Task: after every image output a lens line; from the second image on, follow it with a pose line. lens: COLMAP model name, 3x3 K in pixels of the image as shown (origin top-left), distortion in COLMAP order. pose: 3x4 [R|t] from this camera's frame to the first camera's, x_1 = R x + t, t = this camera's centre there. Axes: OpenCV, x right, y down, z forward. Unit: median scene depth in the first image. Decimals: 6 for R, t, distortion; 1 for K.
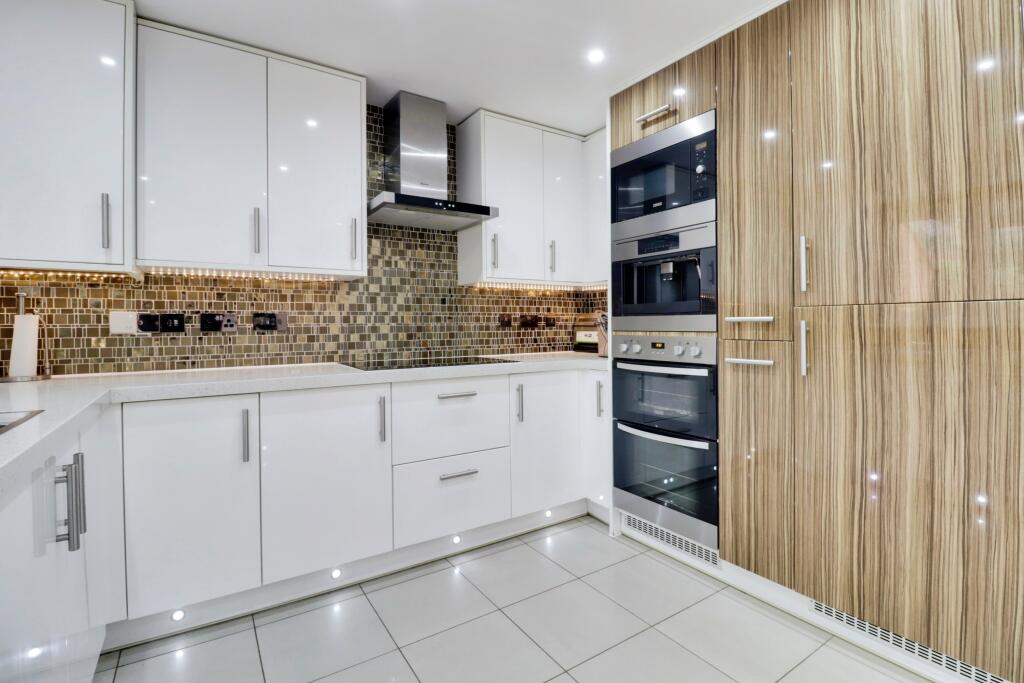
lens RADIAL K [[479.3, 0, 512.7], [0, 479.3, 329.0], [0, 0, 1]] dist [-0.000577, -0.000536]
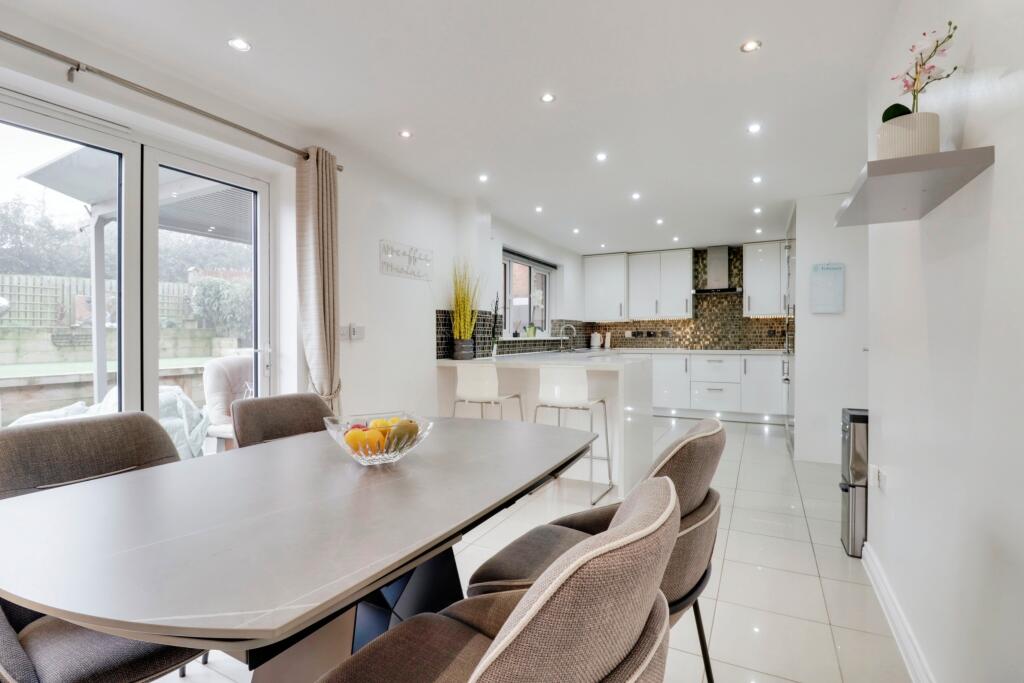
lens RADIAL K [[488.8, 0, 512.0], [0, 488.8, 341.5], [0, 0, 1]] dist [0.000164, -0.000129]
pose [[0.485776, 0.012538, -0.873993, 1.564142], [-0.008000, 0.999919, 0.009898, 0.009318], [0.874047, 0.002184, 0.485837, -1.225699]]
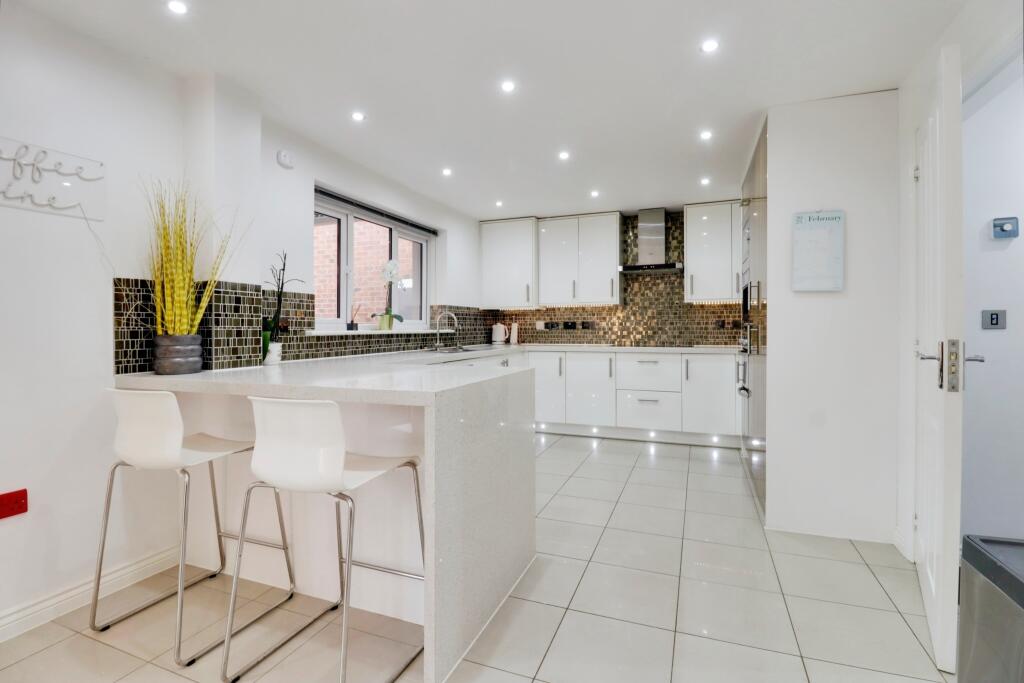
lens RADIAL K [[479.3, 0, 512.7], [0, 479.3, 329.0], [0, 0, 1]] dist [-0.000577, -0.000536]
pose [[0.572996, 0.005243, -0.819541, 1.074938], [-0.007711, 0.999970, 0.001006, 0.003146], [0.819522, 0.005743, 0.573020, -0.560948]]
